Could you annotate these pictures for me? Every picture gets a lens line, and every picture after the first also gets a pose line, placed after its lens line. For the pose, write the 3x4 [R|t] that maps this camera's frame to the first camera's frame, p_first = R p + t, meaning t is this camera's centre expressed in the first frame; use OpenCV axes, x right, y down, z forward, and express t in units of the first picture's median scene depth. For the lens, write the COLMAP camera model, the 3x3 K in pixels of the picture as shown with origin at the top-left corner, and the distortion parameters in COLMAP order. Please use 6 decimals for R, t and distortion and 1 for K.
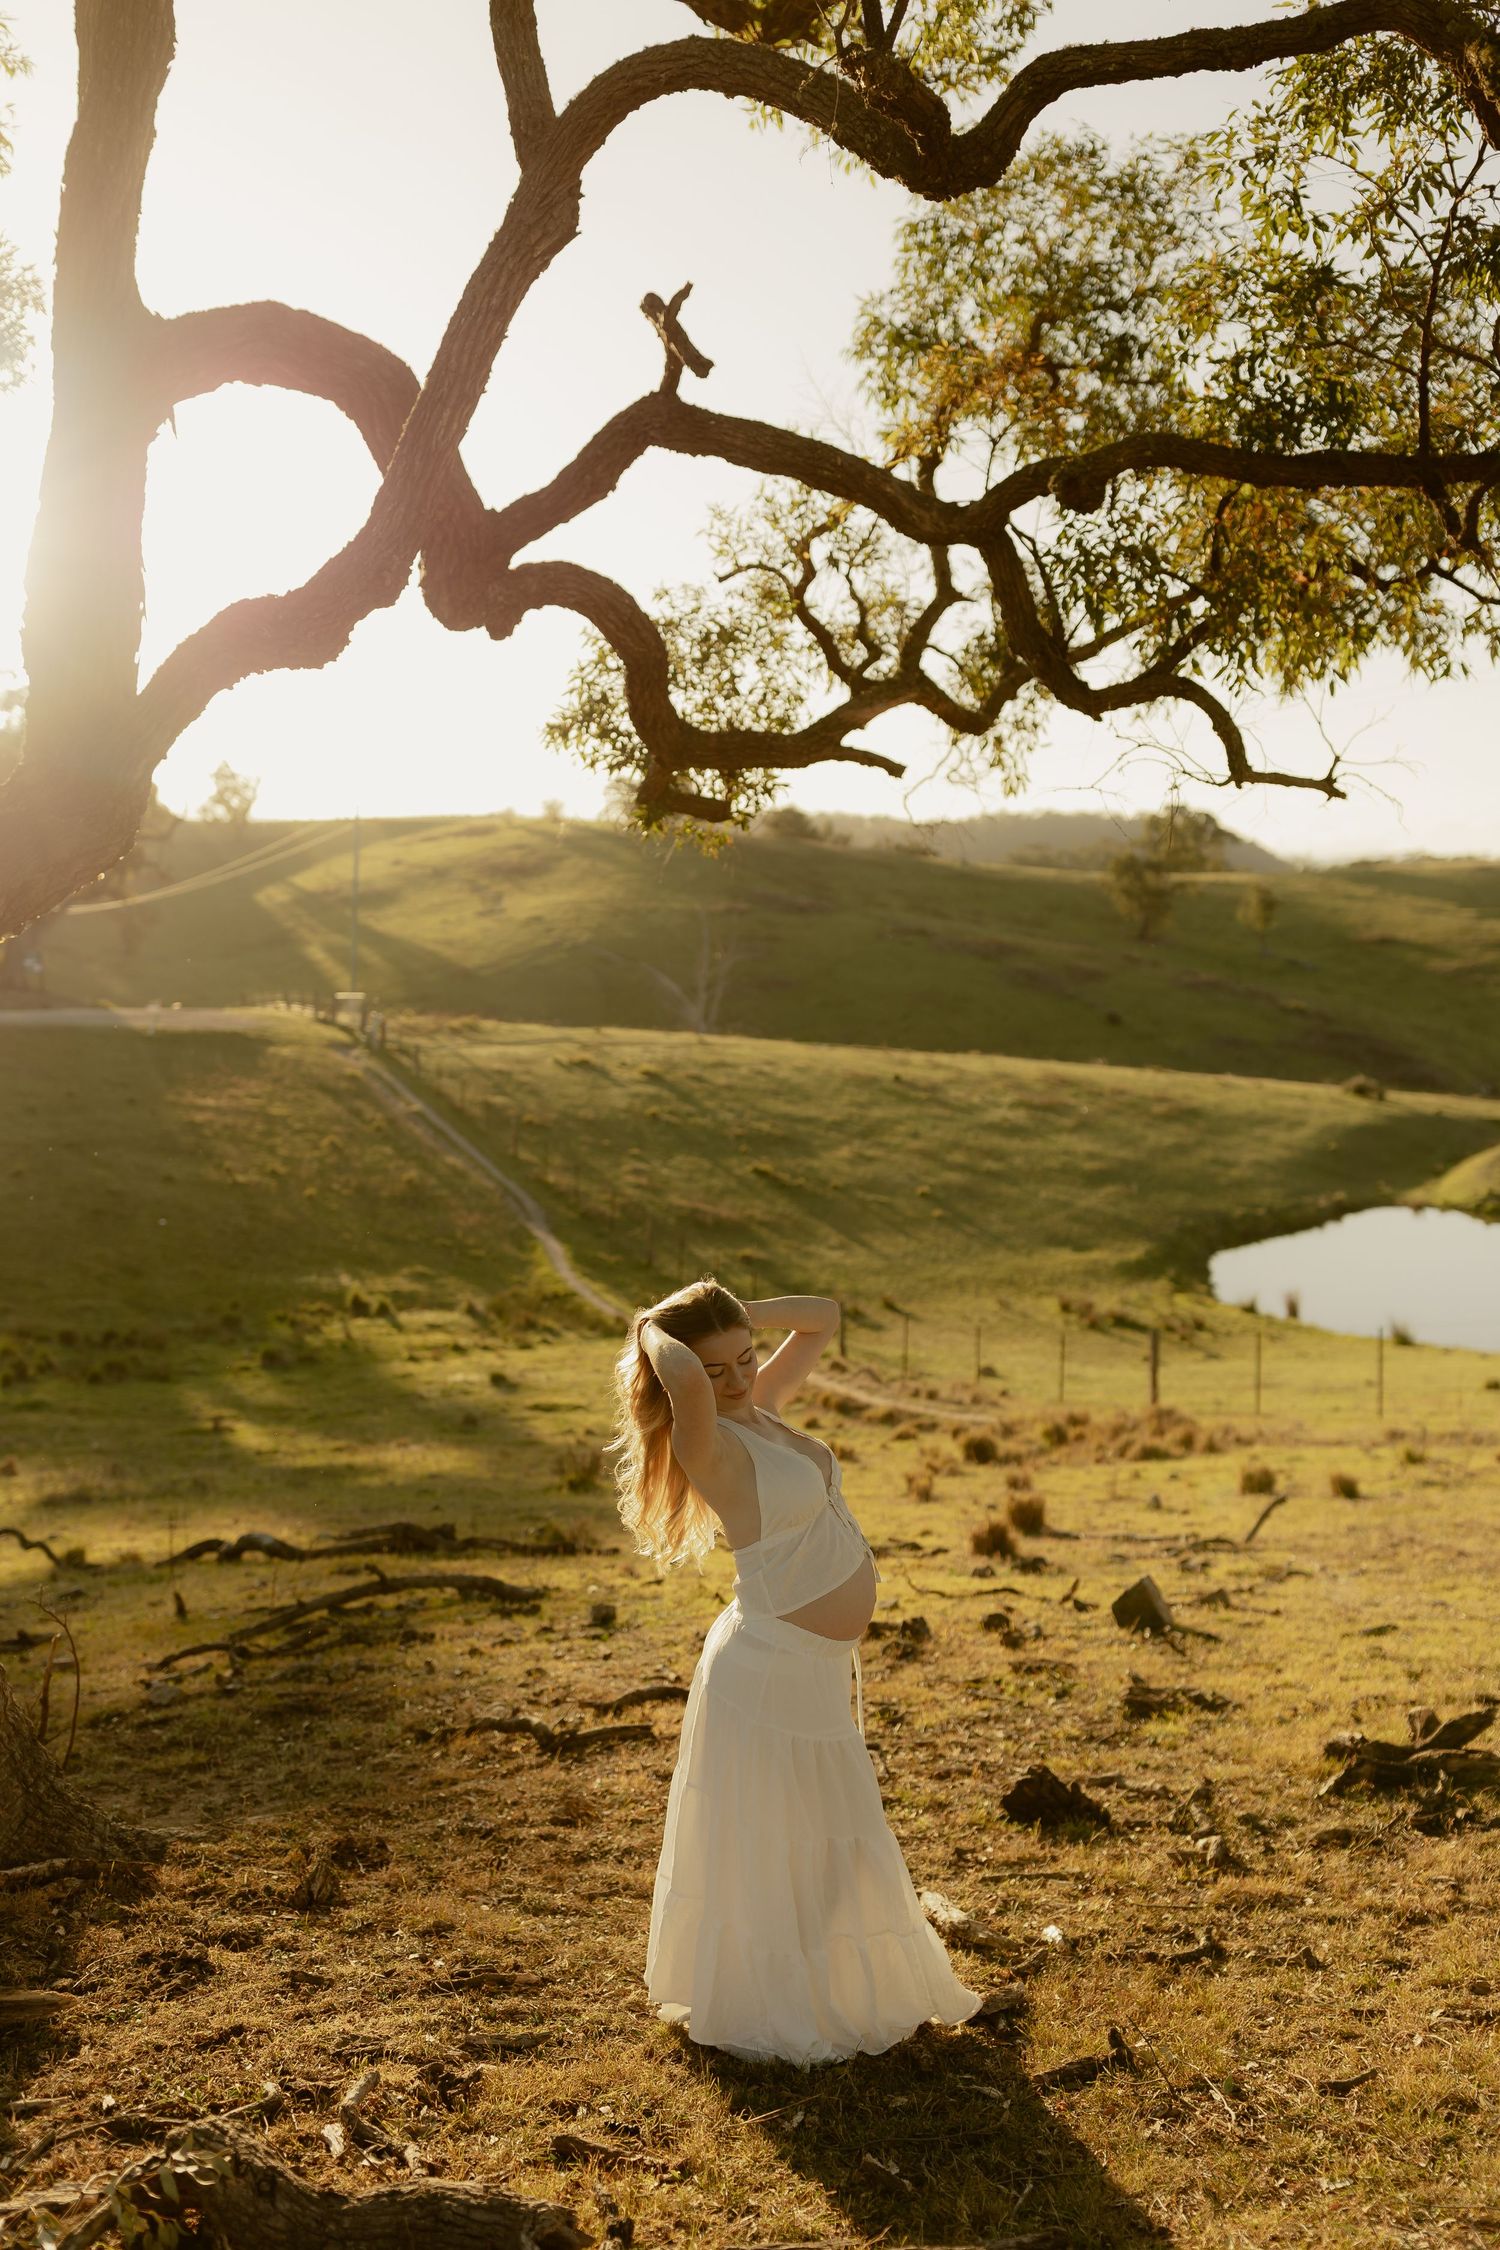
lens RADIAL K [[2080.0, 0, 720.9], [0, 2080.0, 1146.3], [0, 0, 1]] dist [0.011254, 0.000000]
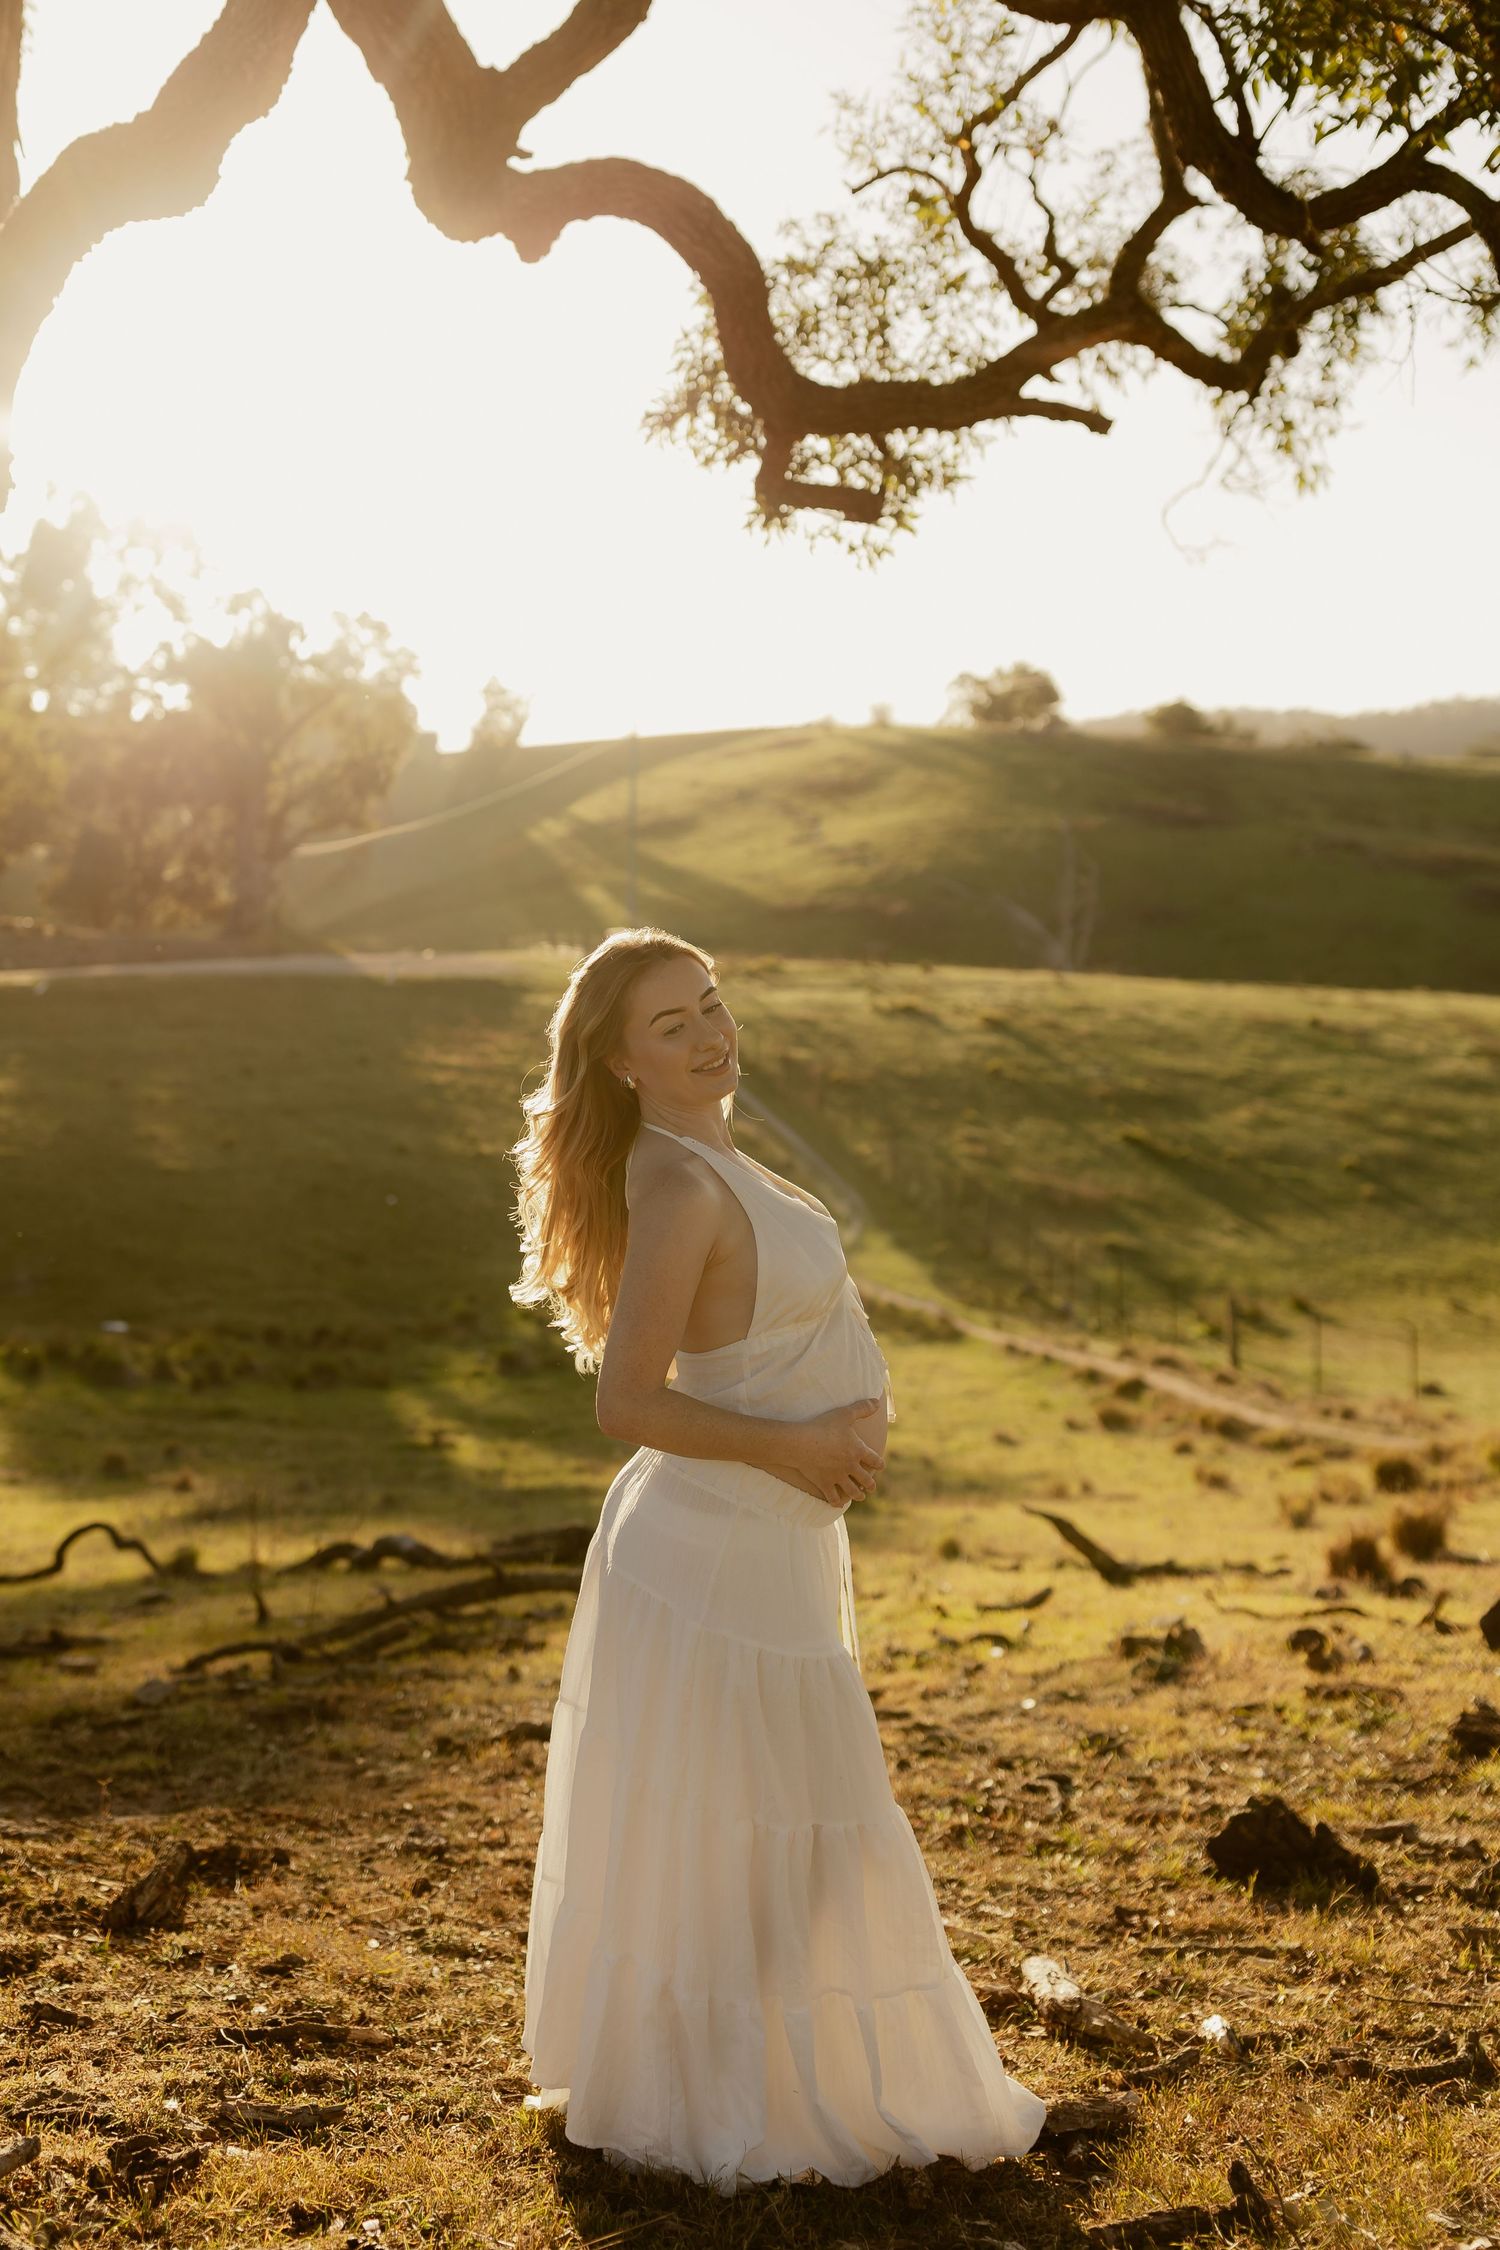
lens RADIAL K [[2541.2, 0, 585.0], [0, 2541.2, 921.0], [0, 0, 1]] dist [0.012229, 0.000000]
pose [[0.979912, -0.025090, -0.197845, 0.016184], [0.009016, 0.996614, -0.081727, 0.012834], [0.199226, 0.078301, 0.976820, 0.022197]]
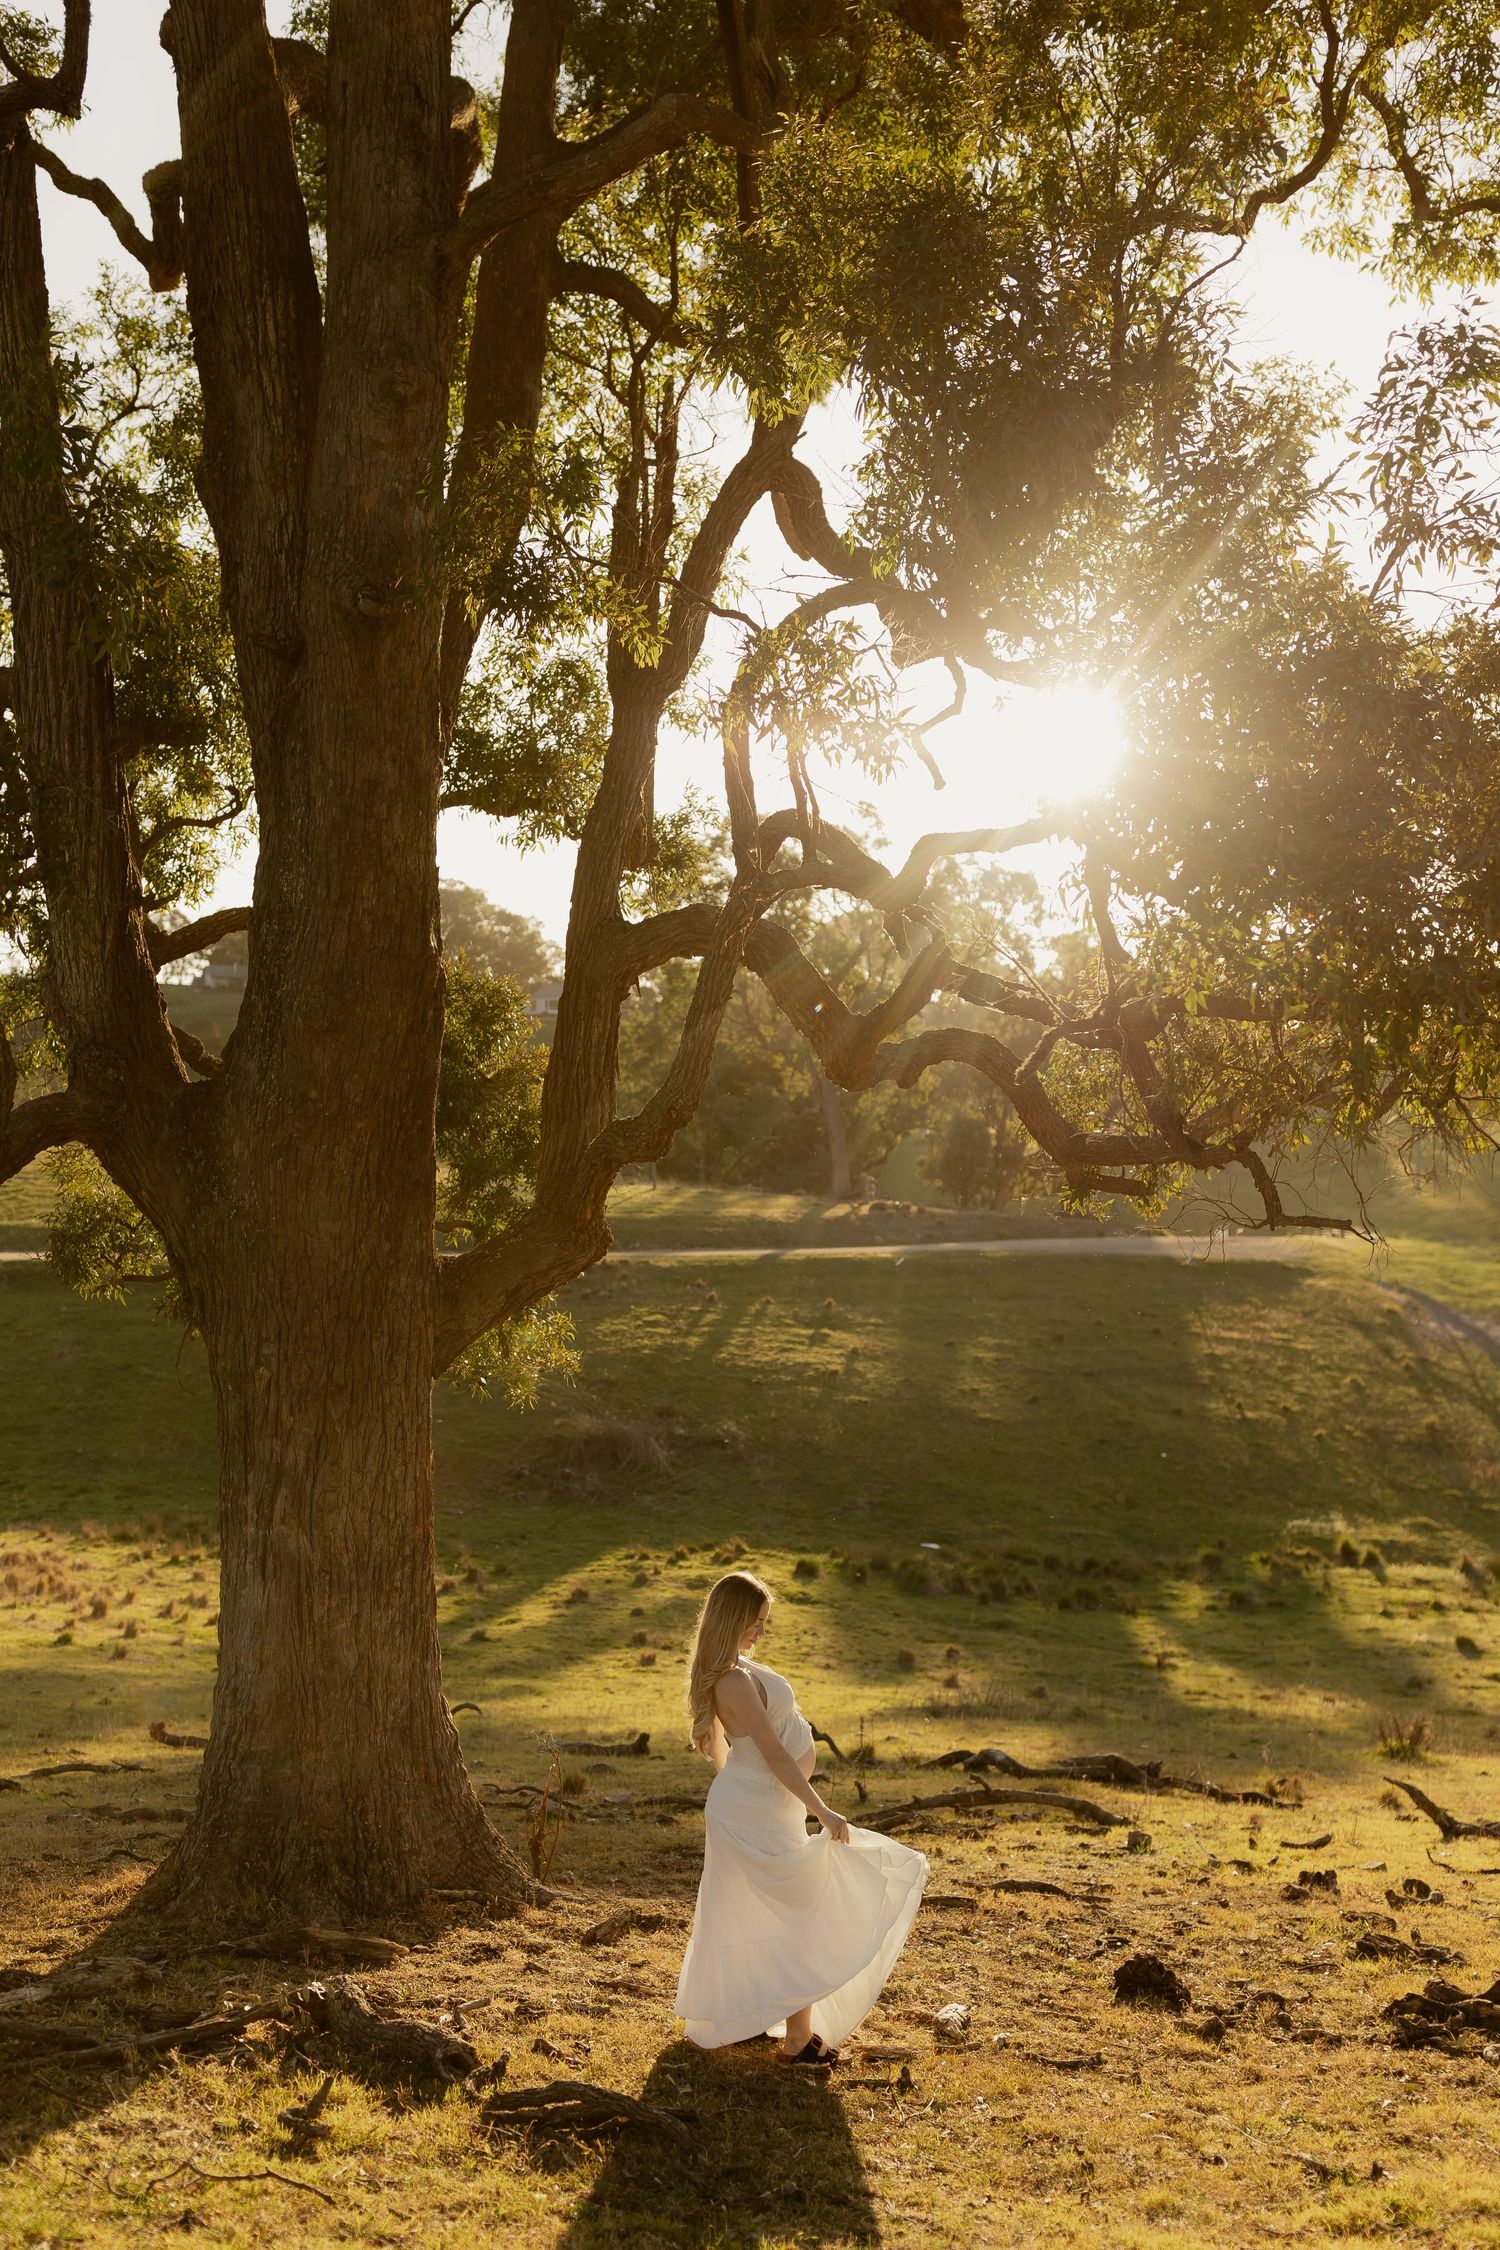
lens RADIAL K [[2177.0, 0, 741.1], [0, 2177.0, 1153.4], [0, 0, 1]] dist [0.016693, 0.000000]
pose [[0.877521, -0.010482, -0.479423, 0.090035], [-0.036591, 0.995383, -0.088738, -0.011756], [0.478140, 0.095412, 0.873086, -0.058622]]
